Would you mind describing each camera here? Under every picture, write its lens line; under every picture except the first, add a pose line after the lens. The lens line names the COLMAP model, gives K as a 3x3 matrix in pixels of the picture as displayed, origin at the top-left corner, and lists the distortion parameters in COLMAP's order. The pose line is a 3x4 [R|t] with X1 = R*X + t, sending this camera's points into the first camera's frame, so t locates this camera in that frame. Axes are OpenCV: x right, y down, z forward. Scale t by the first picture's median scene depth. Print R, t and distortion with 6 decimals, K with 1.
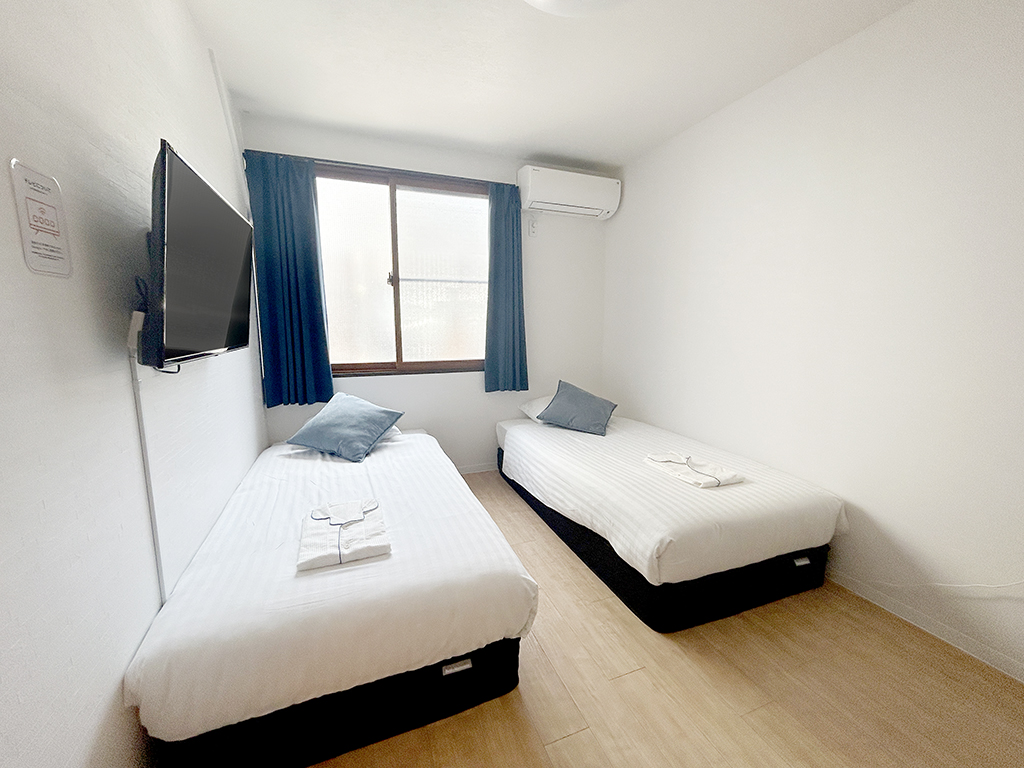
lens RADIAL K [[418.0, 0, 511.6], [0, 418.0, 386.5], [0, 0, 1]] dist [0.000087, -0.000418]
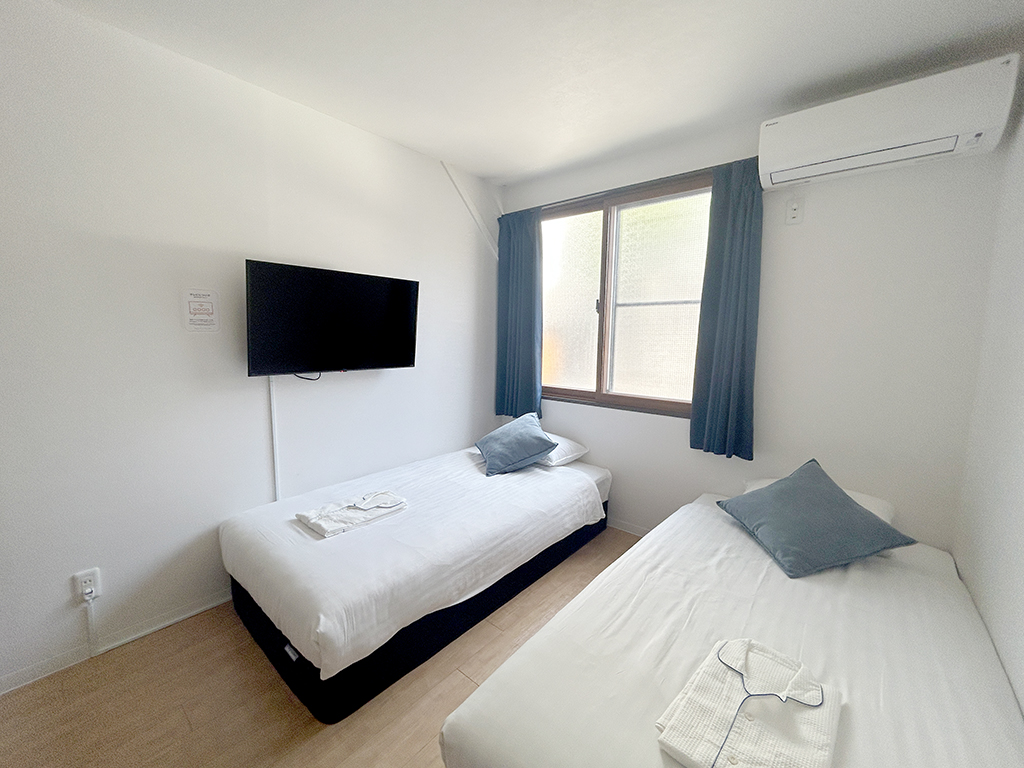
lens RADIAL K [[418.0, 0, 508.3], [0, 418.0, 382.2], [0, 0, 1]] dist [0.000087, -0.000418]
pose [[0.461602, 0.107653, -0.880531, 0.478189], [-0.149390, 0.987866, 0.042461, -0.094194], [0.874418, 0.111942, 0.472083, 0.388188]]
